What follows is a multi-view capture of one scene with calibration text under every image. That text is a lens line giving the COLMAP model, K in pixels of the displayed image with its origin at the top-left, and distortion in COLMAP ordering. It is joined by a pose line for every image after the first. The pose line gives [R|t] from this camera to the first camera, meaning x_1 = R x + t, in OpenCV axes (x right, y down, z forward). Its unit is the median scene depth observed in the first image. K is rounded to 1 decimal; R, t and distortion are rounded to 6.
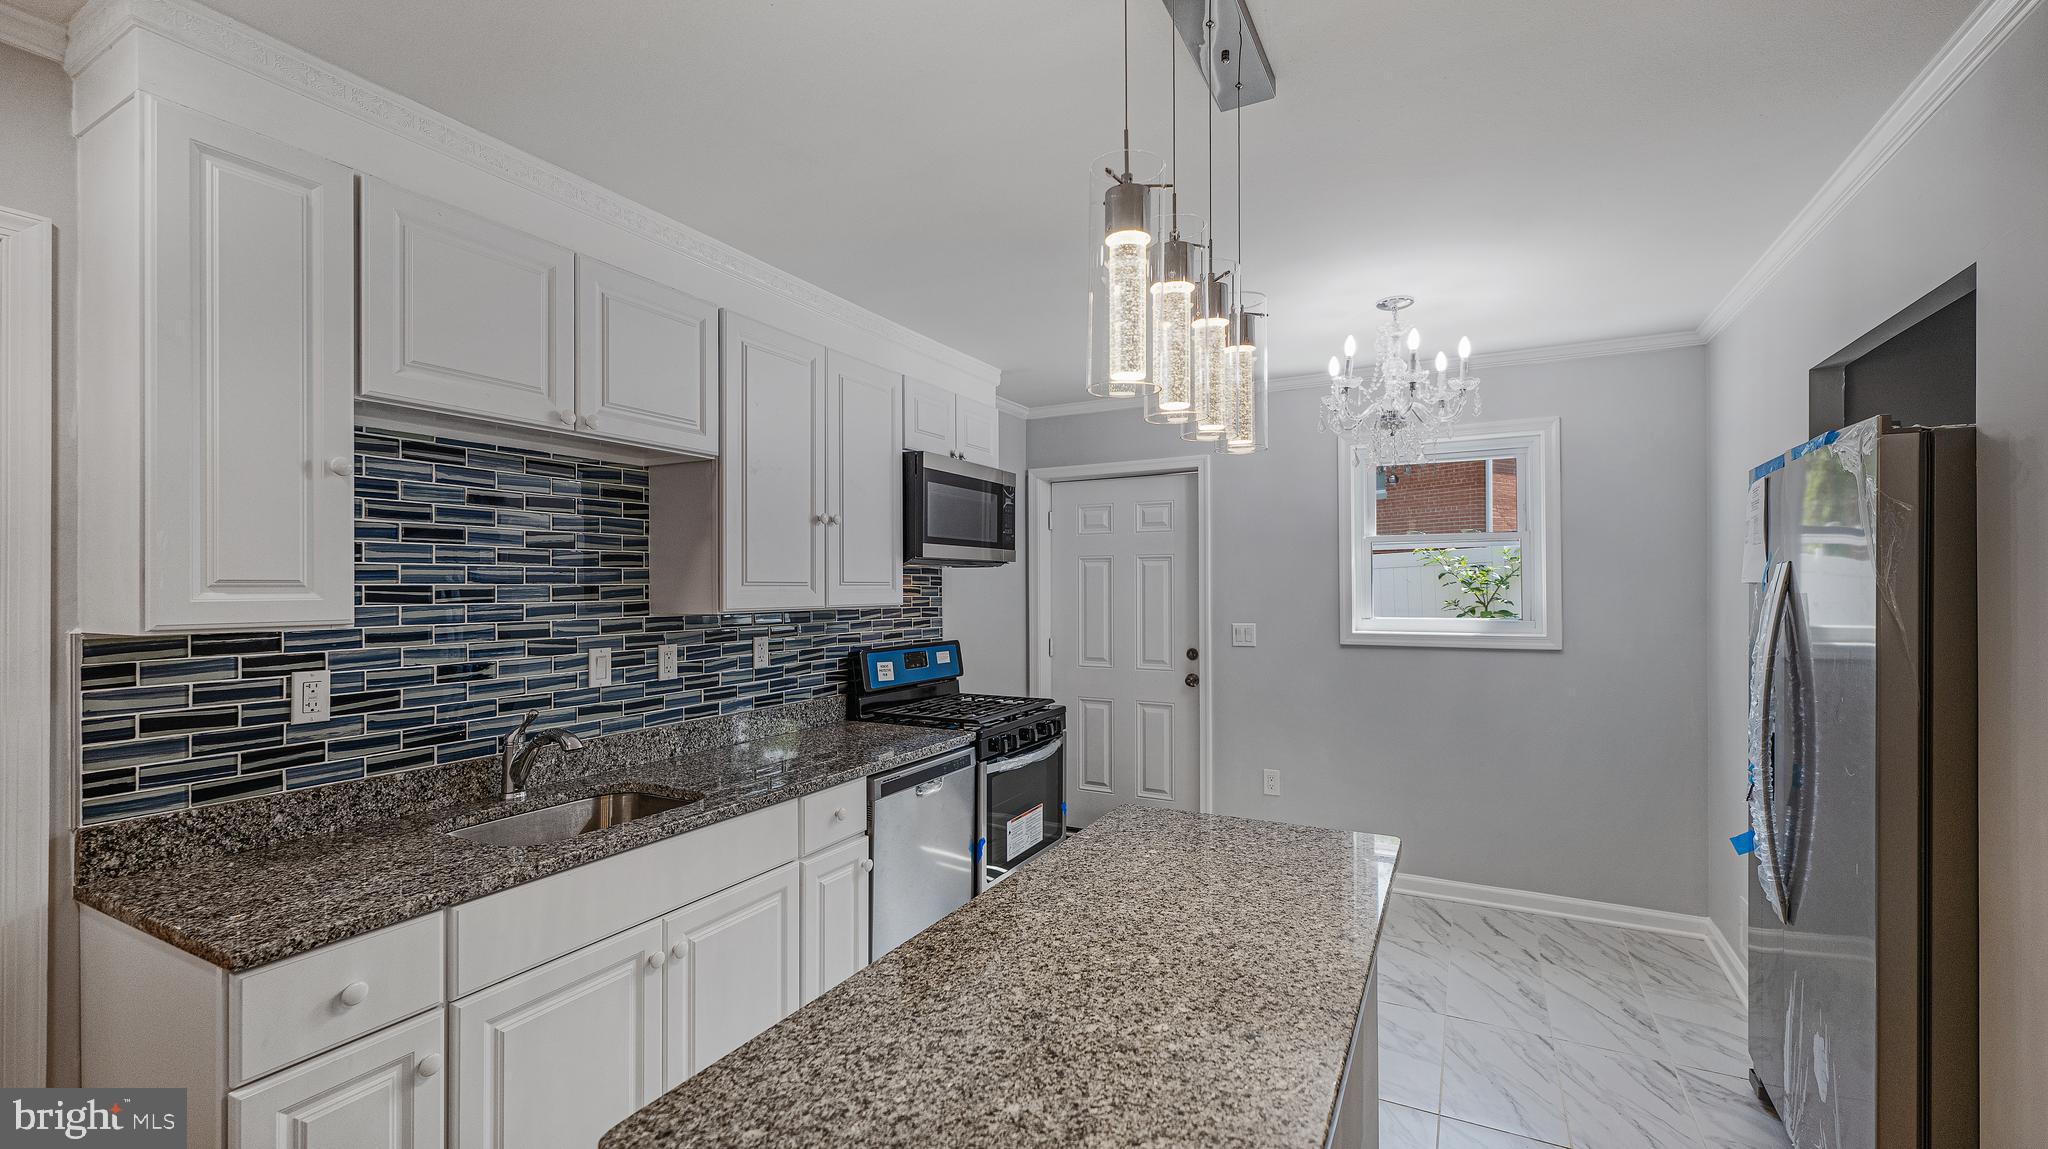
lens RADIAL K [[848.1, 0, 1021.4], [0, 848.1, 579.1], [0, 0, 1]] dist [0.001643, 0.000037]
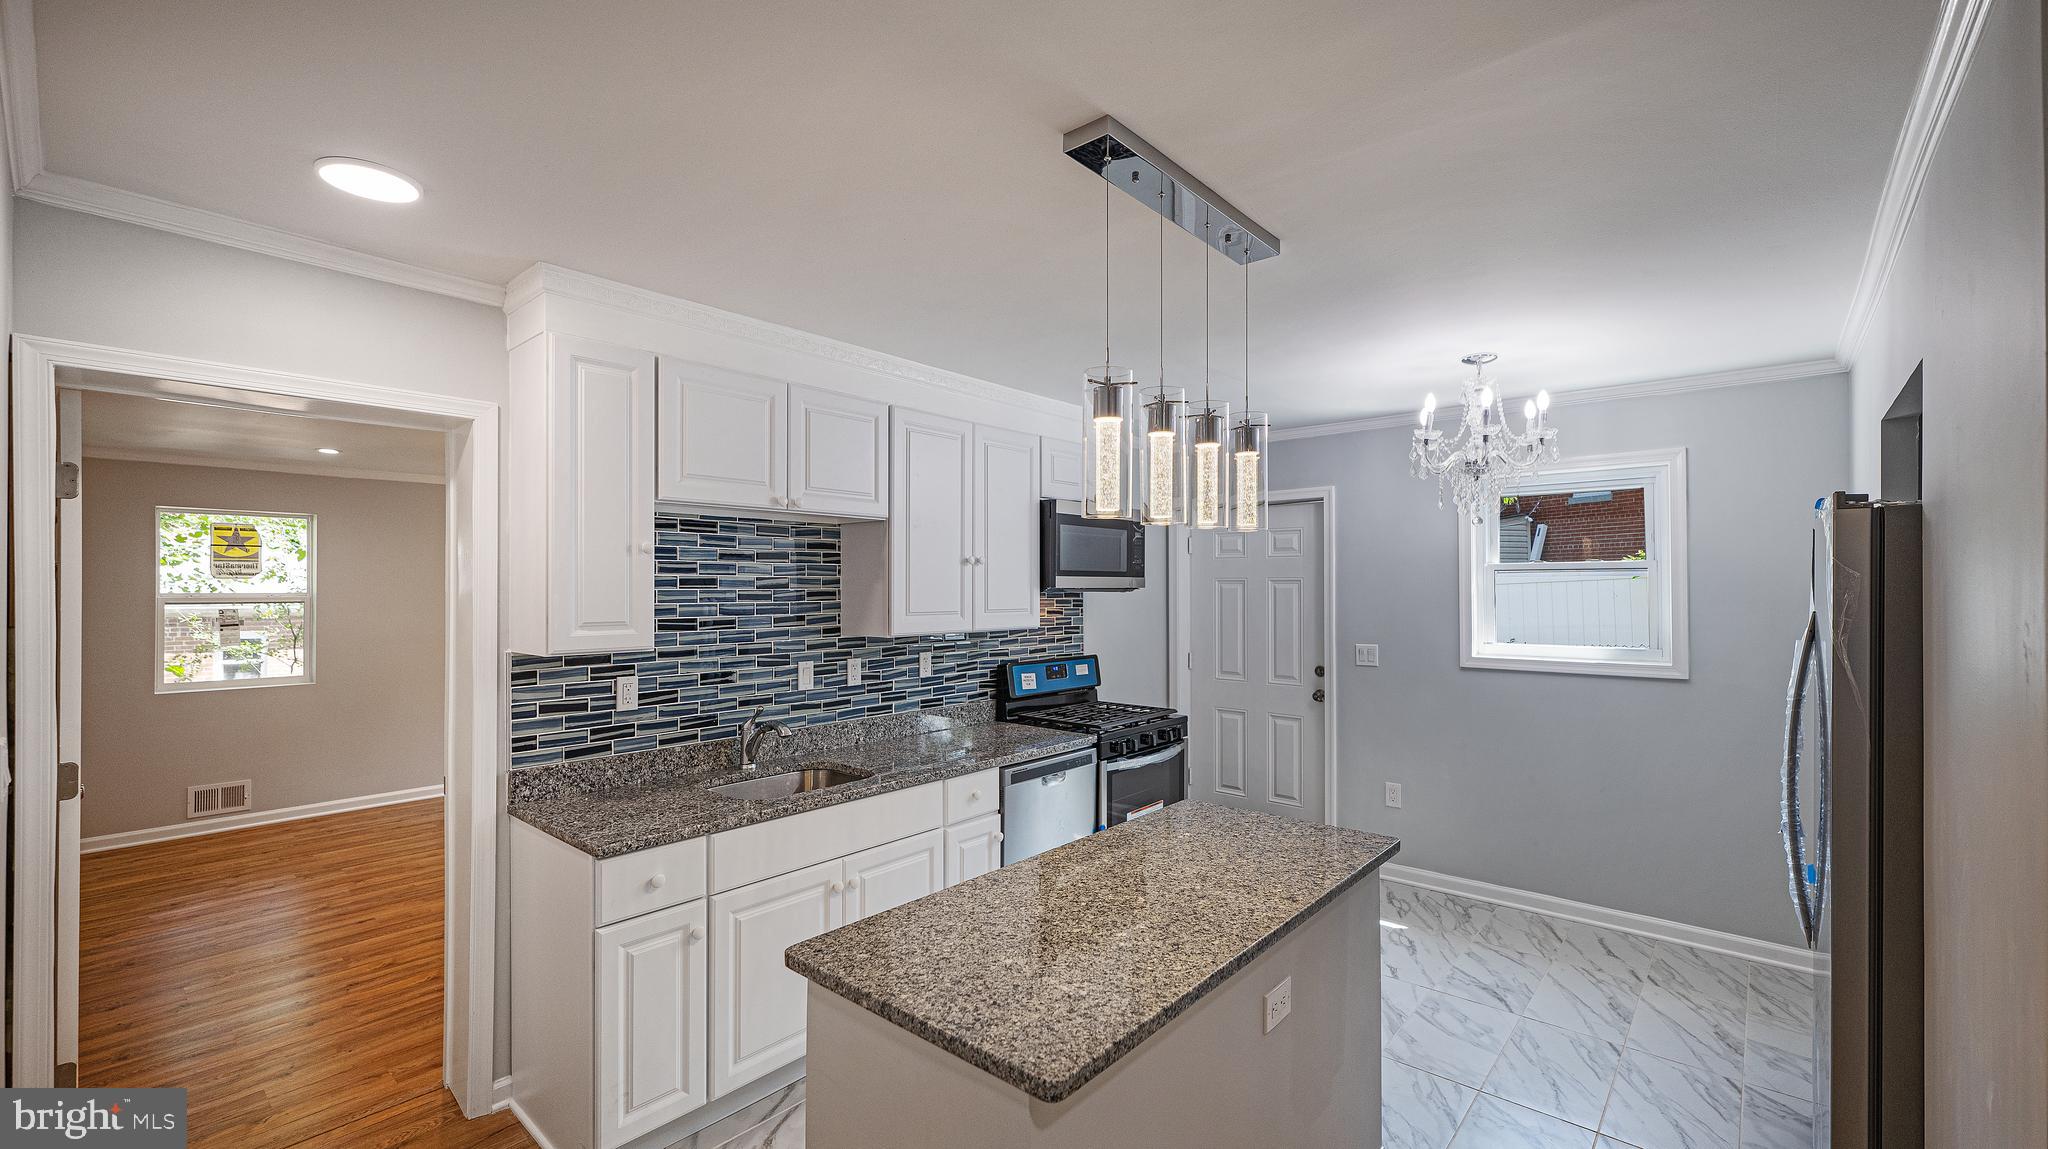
lens RADIAL K [[848.1, 0, 1021.4], [0, 848.1, 579.1], [0, 0, 1]] dist [0.001643, 0.000037]
pose [[0.973308, 0.002395, -0.229492, 0.143030], [-0.002179, 0.999997, 0.001194, -0.050448], [0.229494, -0.000663, 0.973310, -0.229057]]
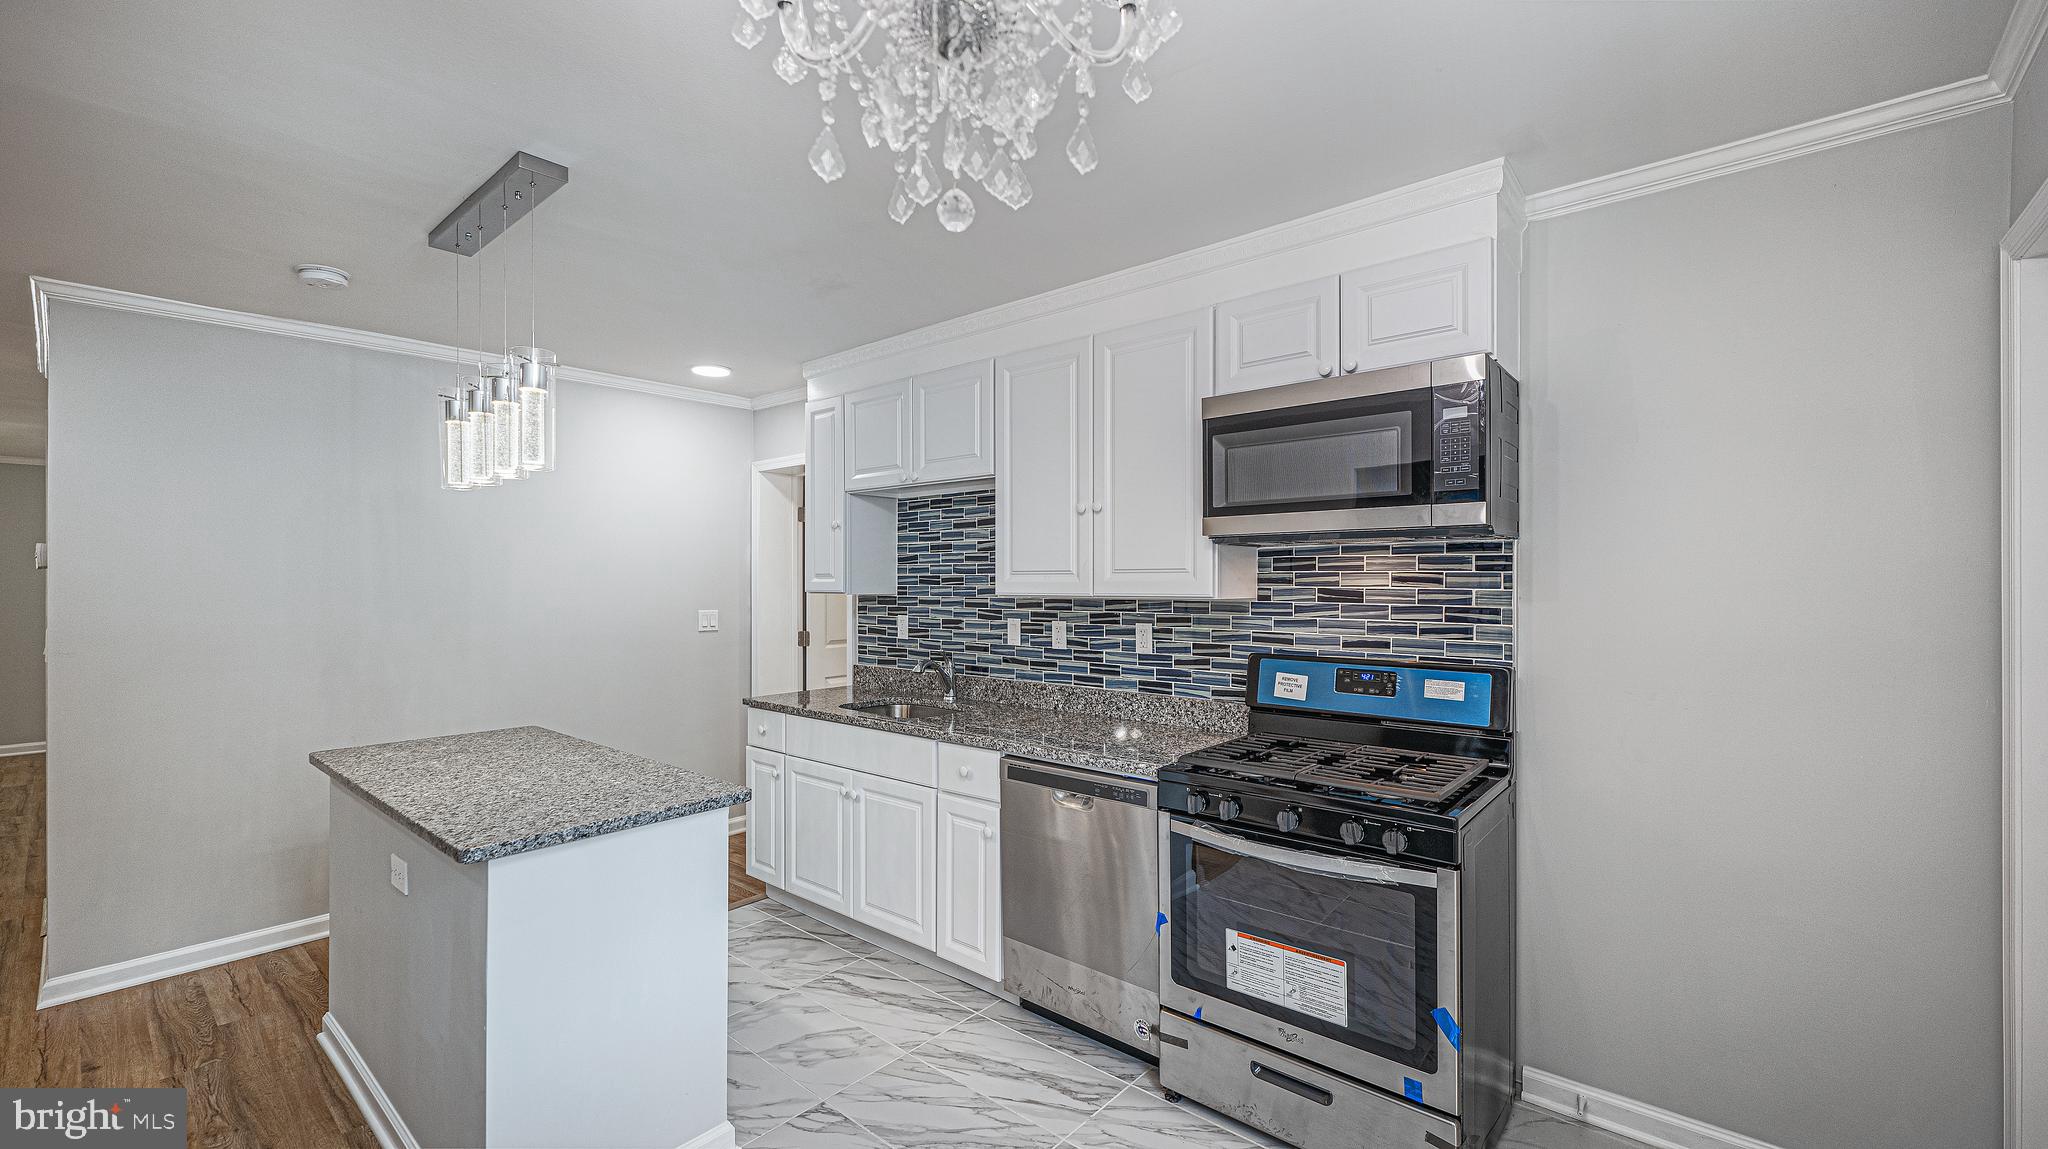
lens RADIAL K [[848.1, 0, 1021.4], [0, 848.1, 579.1], [0, 0, 1]] dist [0.001643, 0.000037]
pose [[-0.232240, 0.003521, -0.972652, 0.868874], [0.013211, 0.999913, 0.000465, 0.014099], [0.972569, -0.012742, -0.232266, 1.307304]]
